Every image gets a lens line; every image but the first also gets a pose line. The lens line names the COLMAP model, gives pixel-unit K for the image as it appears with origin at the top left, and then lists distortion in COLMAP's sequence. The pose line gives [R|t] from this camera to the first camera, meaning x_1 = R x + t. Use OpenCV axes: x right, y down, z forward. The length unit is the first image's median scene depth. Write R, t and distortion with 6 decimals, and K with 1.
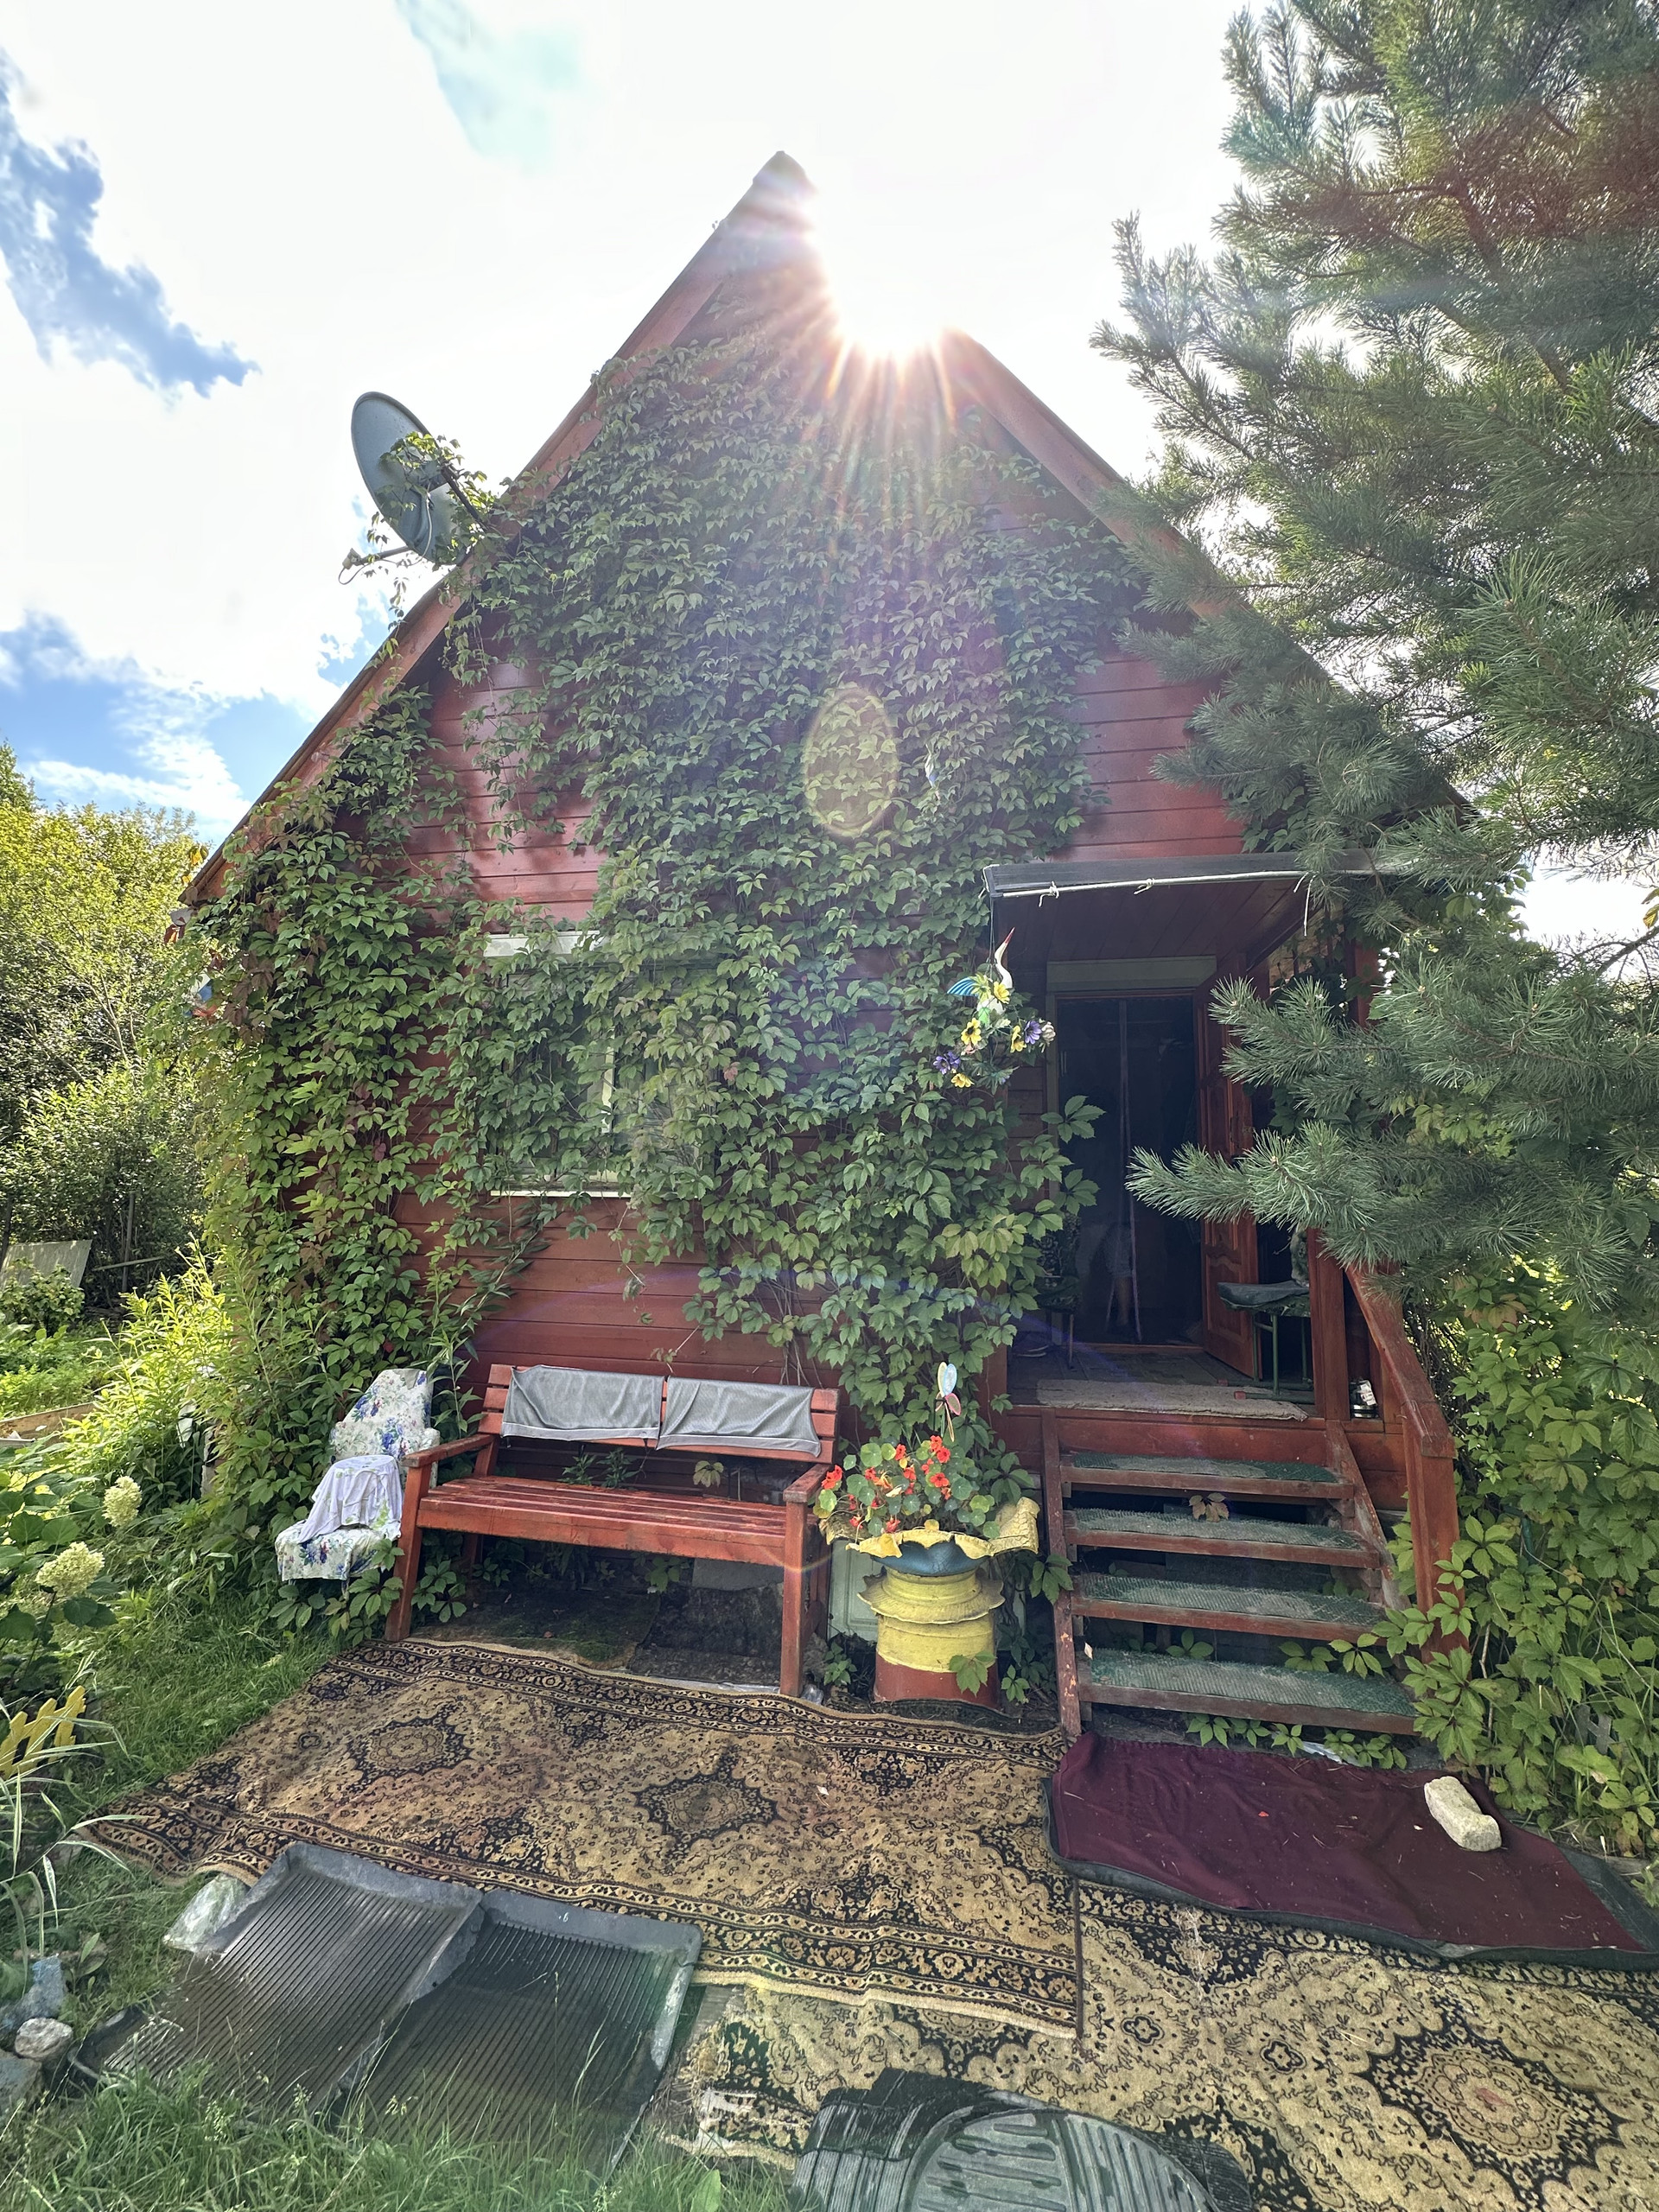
lens RADIAL K [[891.1, 0, 829.6], [0, 891.1, 1098.7], [0, 0, 1]] dist [-0.001068, 0.000362]
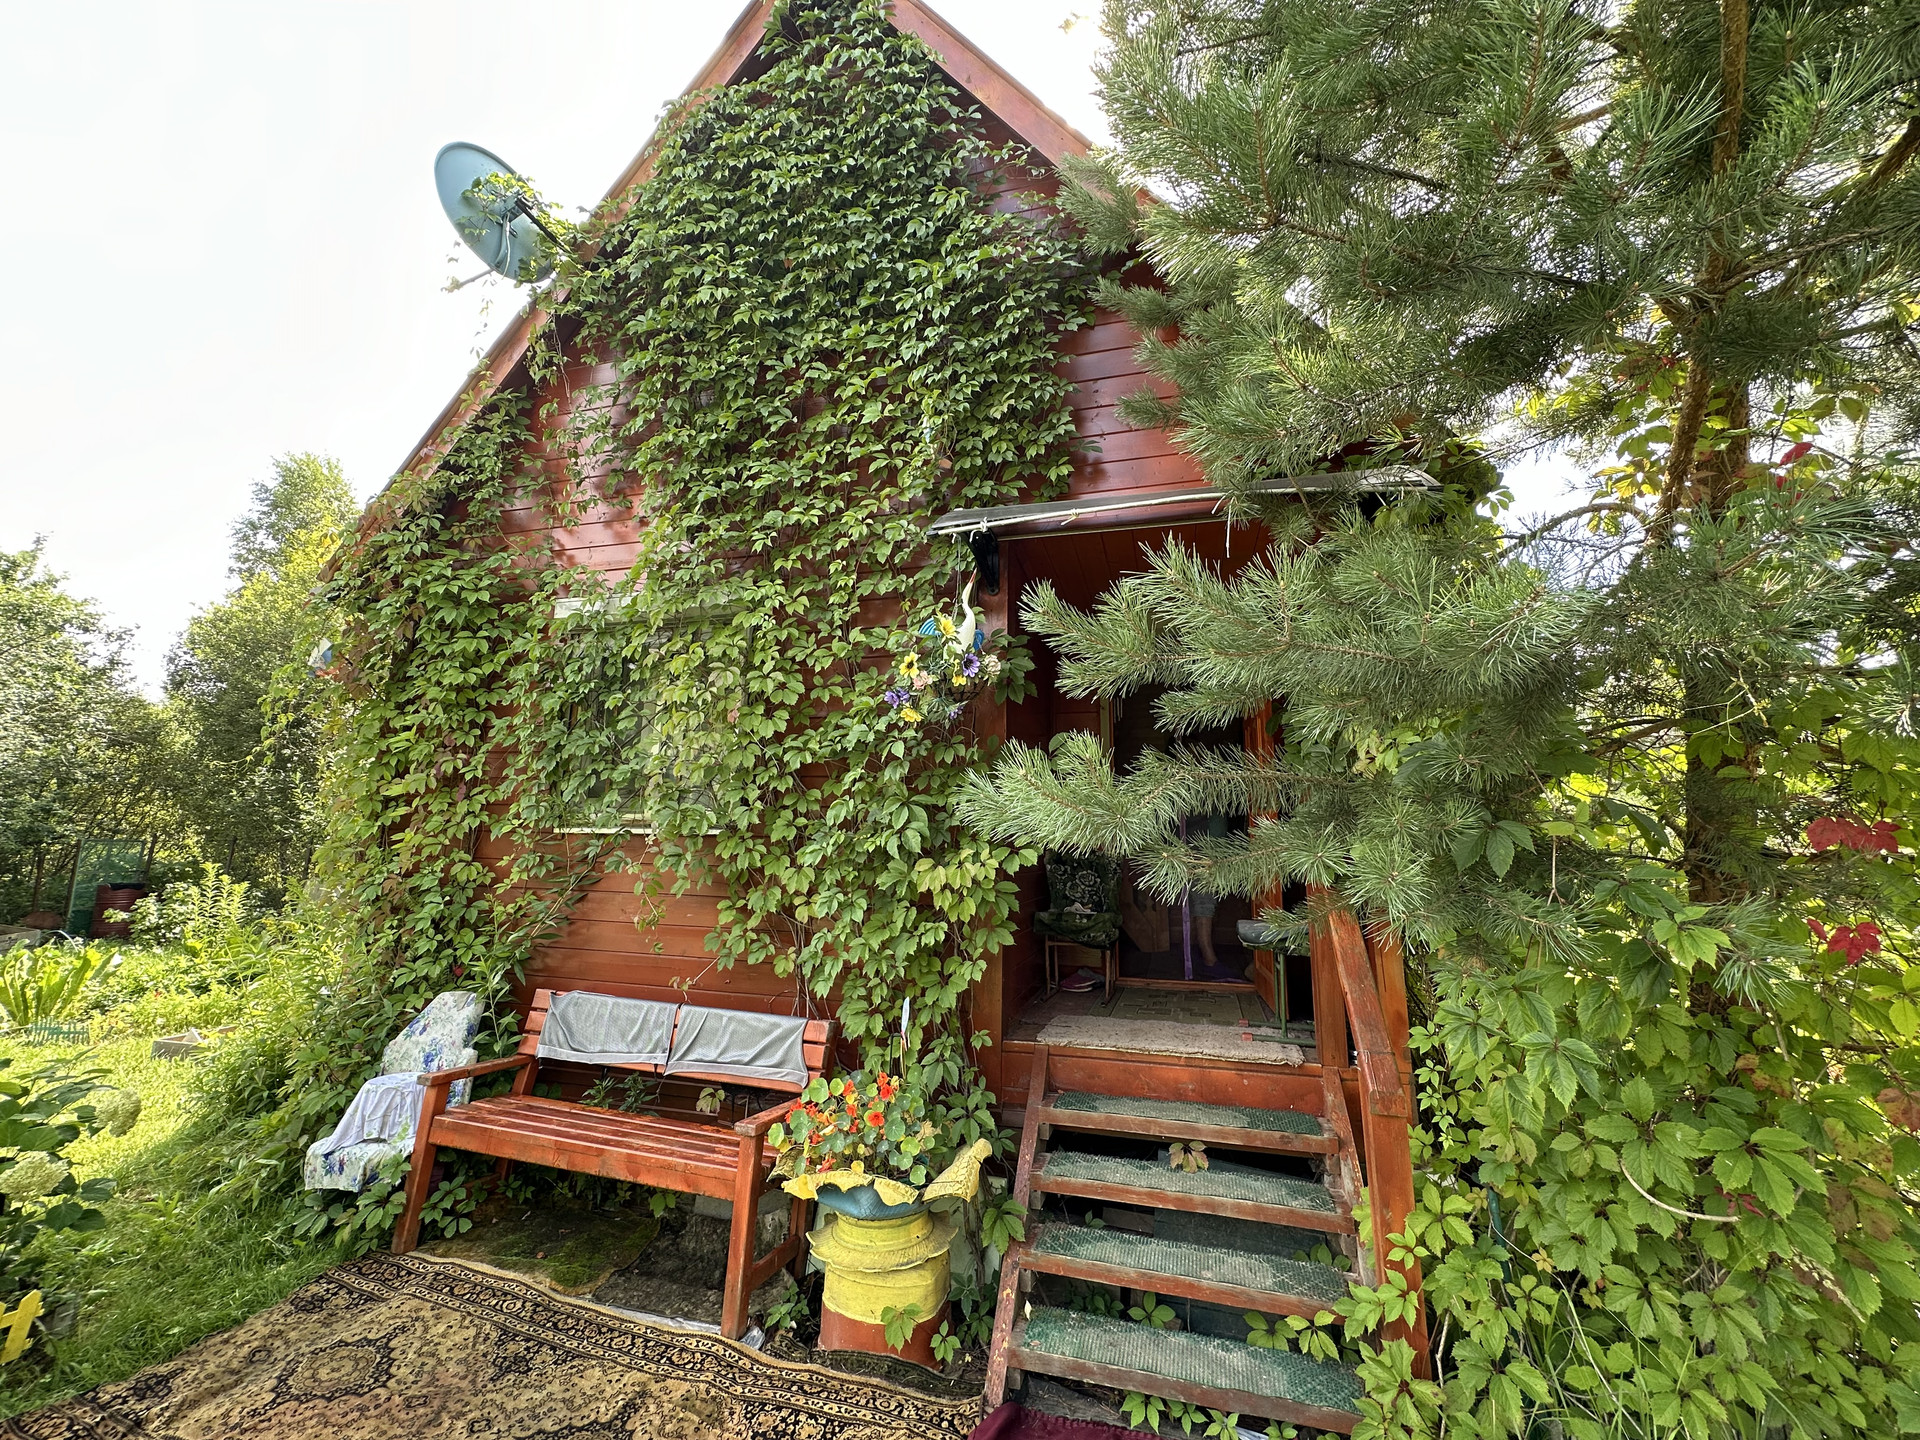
lens RADIAL K [[773.5, 0, 955.7], [0, 773.5, 711.2], [0, 0, 1]] dist [-0.001068, 0.000362]
pose [[0.994478, -0.016792, -0.103597, 0.247274], [0.010714, 0.998204, -0.058946, 0.023412], [0.104401, 0.057510, 0.992871, 0.107691]]
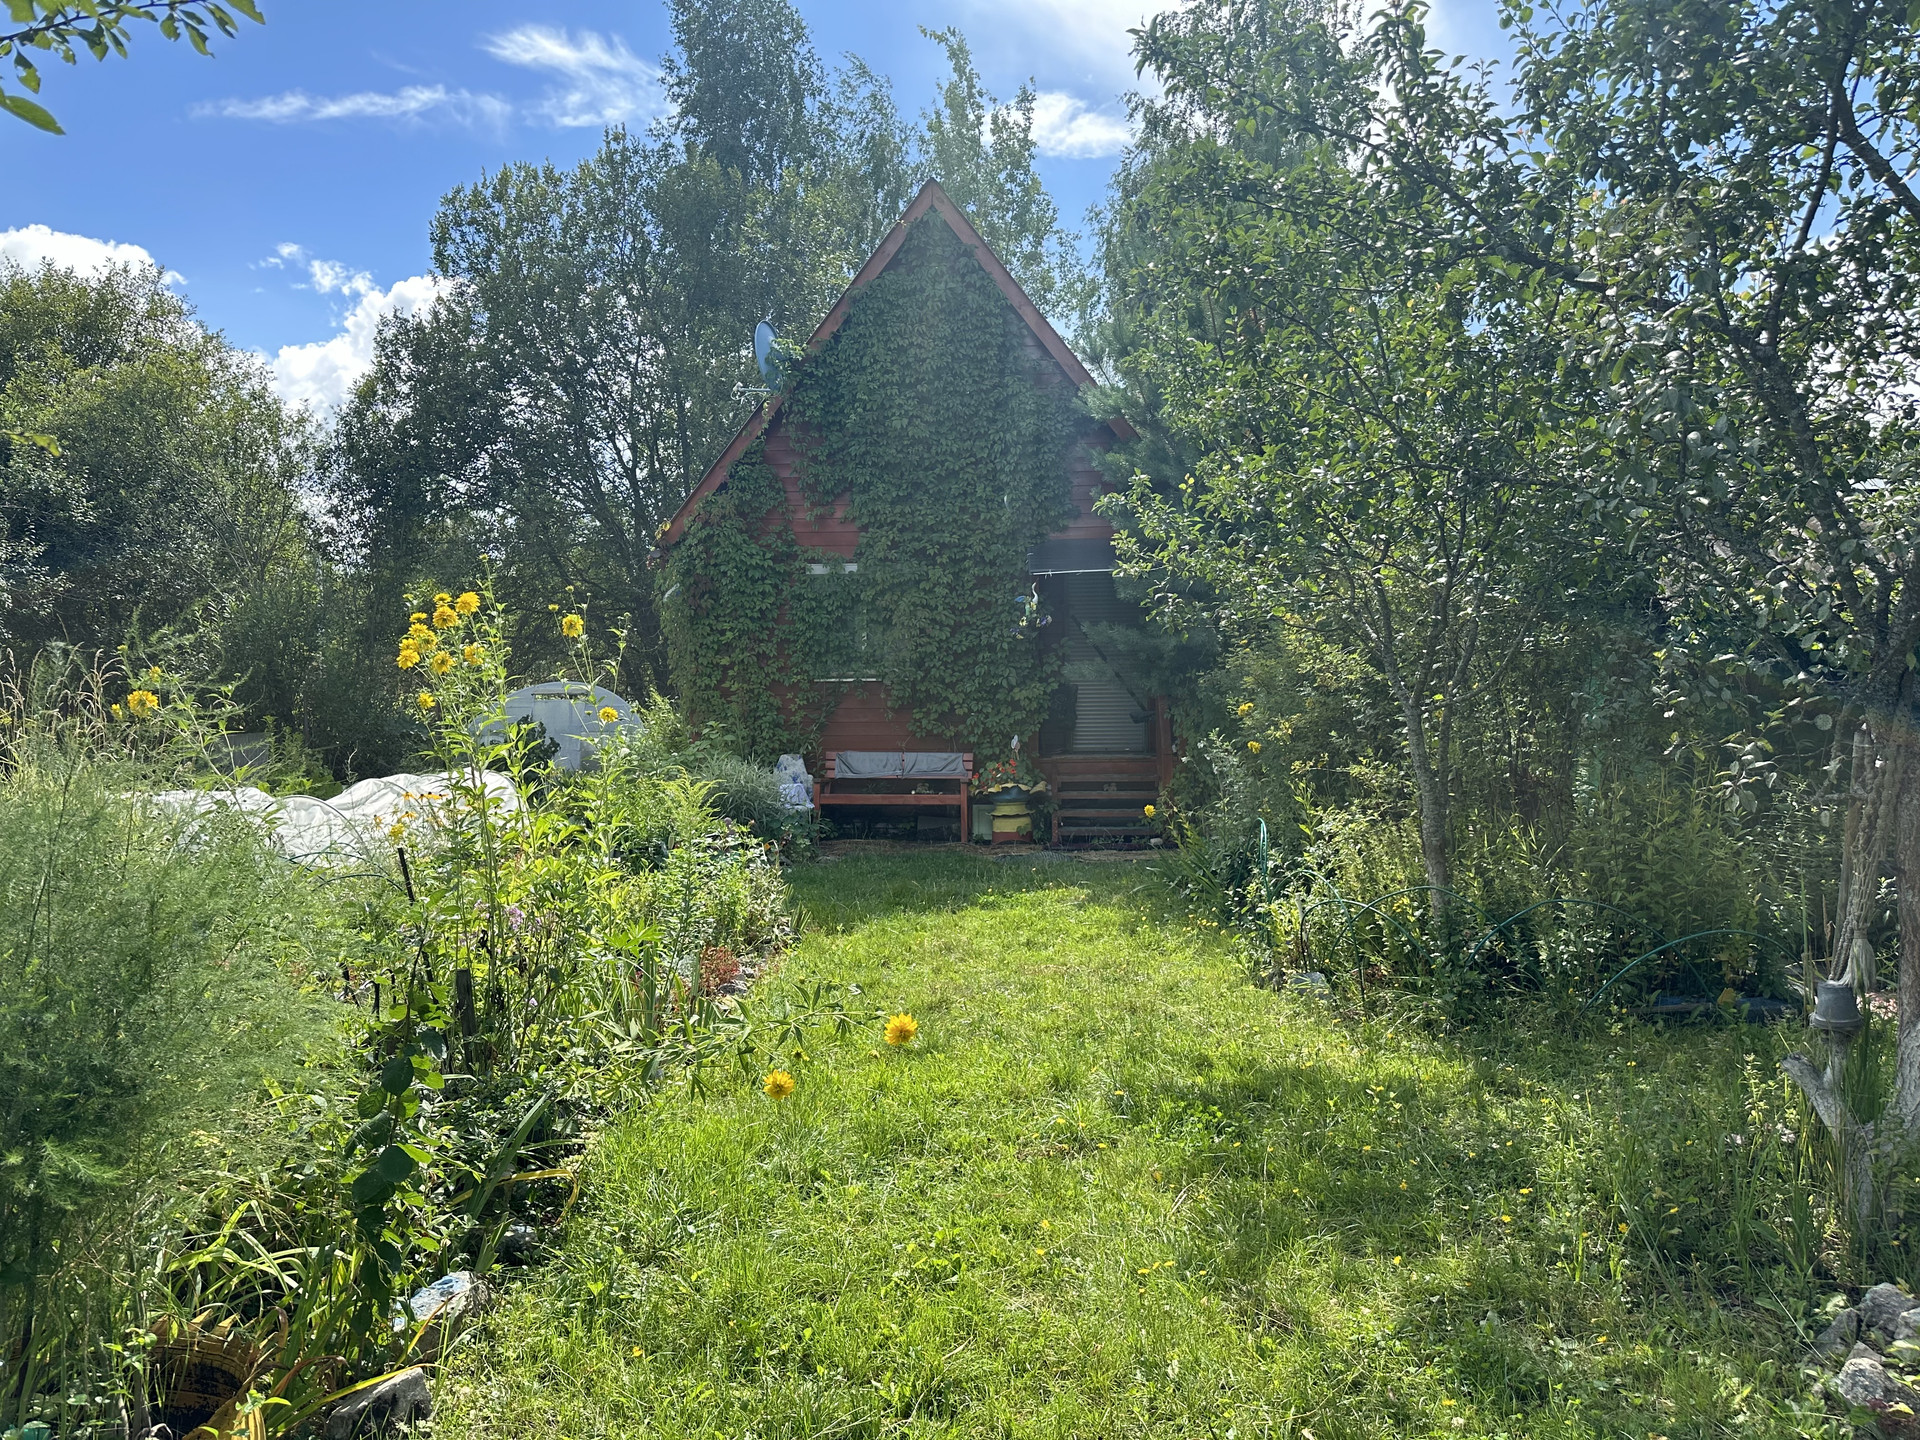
lens RADIAL K [[1352.9, 0, 958.4], [0, 1352.9, 724.6], [0, 0, 1]] dist [0.002640, 0.000078]
pose [[0.995021, -0.026212, 0.096155, -0.399349], [0.011832, 0.989039, 0.147182, -0.323949], [-0.098959, -0.145311, 0.984425, -2.783493]]
